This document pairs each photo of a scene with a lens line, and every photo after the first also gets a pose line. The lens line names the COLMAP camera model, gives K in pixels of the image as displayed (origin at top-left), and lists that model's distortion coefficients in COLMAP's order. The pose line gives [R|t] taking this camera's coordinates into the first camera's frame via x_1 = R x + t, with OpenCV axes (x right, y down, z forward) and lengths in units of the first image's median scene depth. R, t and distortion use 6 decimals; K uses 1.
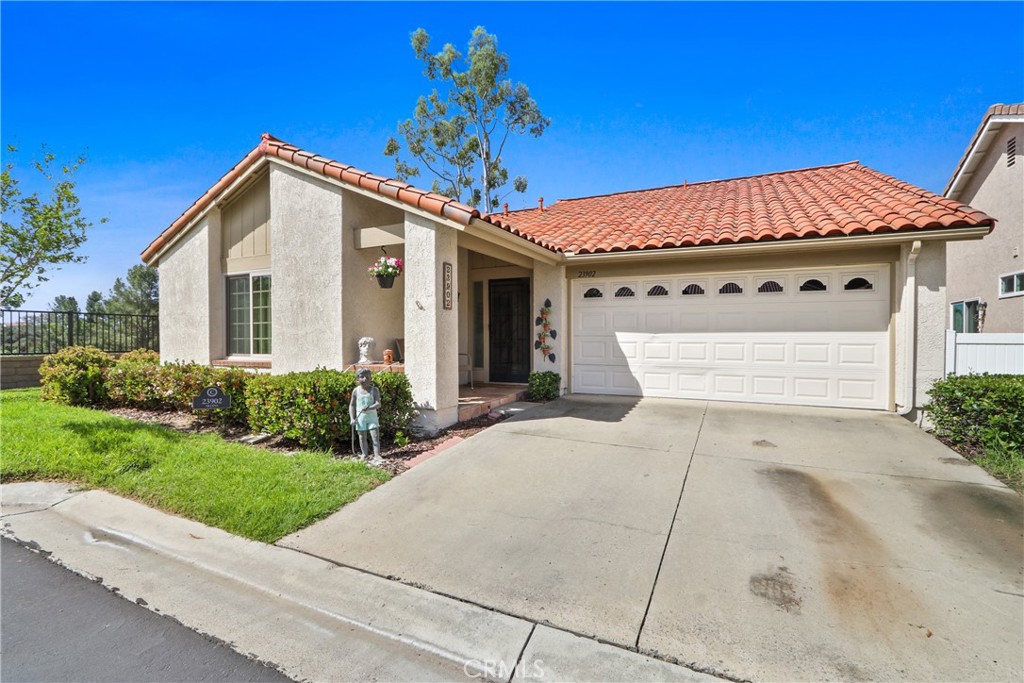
lens RADIAL K [[475.4, 0, 518.6], [0, 475.4, 343.7], [0, 0, 1]] dist [-0.016436, 0.003135]
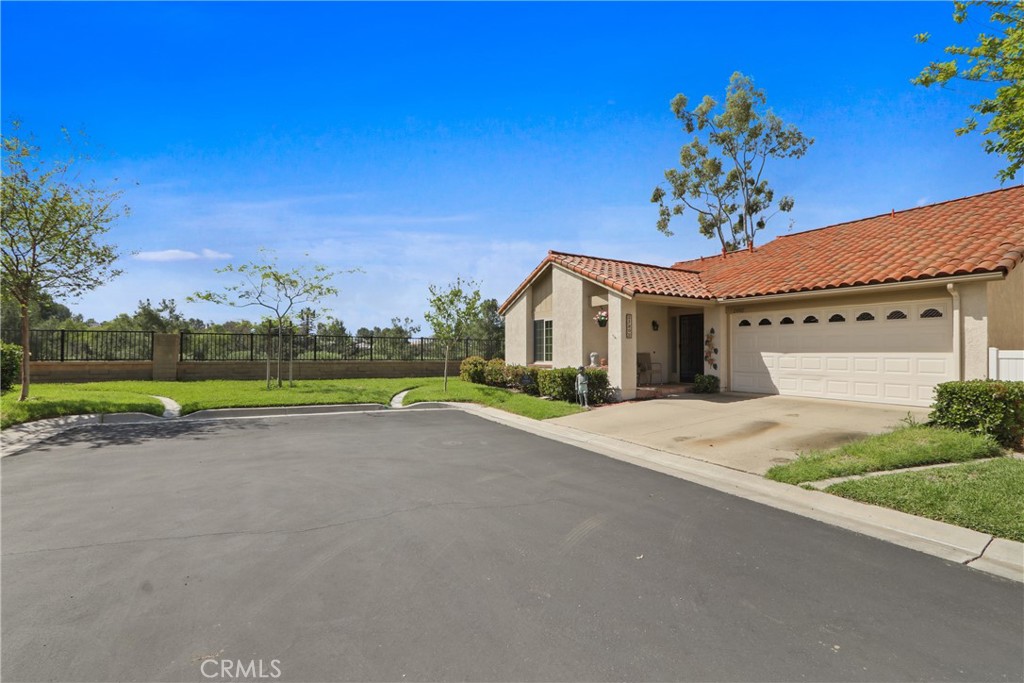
lens RADIAL K [[475.4, 0, 520.2], [0, 475.4, 346.0], [0, 0, 1]] dist [-0.016436, 0.003135]
pose [[0.824001, -0.004791, -0.566567, 0.487984], [-0.011145, 0.999634, -0.024663, 0.010033], [0.566478, 0.026637, 0.823646, -0.705284]]
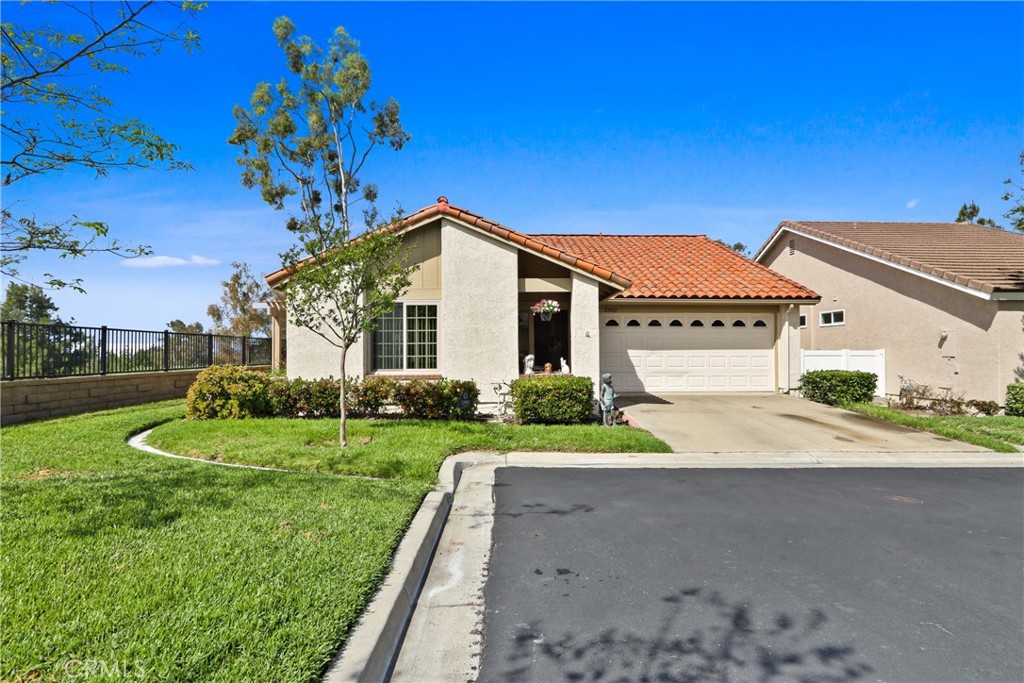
lens RADIAL K [[529.5, 0, 522.1], [0, 529.5, 342.9], [0, 0, 1]] dist [-0.011893, -0.000678]
pose [[0.885350, 0.003677, 0.464910, -0.995944], [0.009592, 0.999611, -0.026173, -0.006739], [-0.464826, 0.027632, 0.884971, -0.364085]]
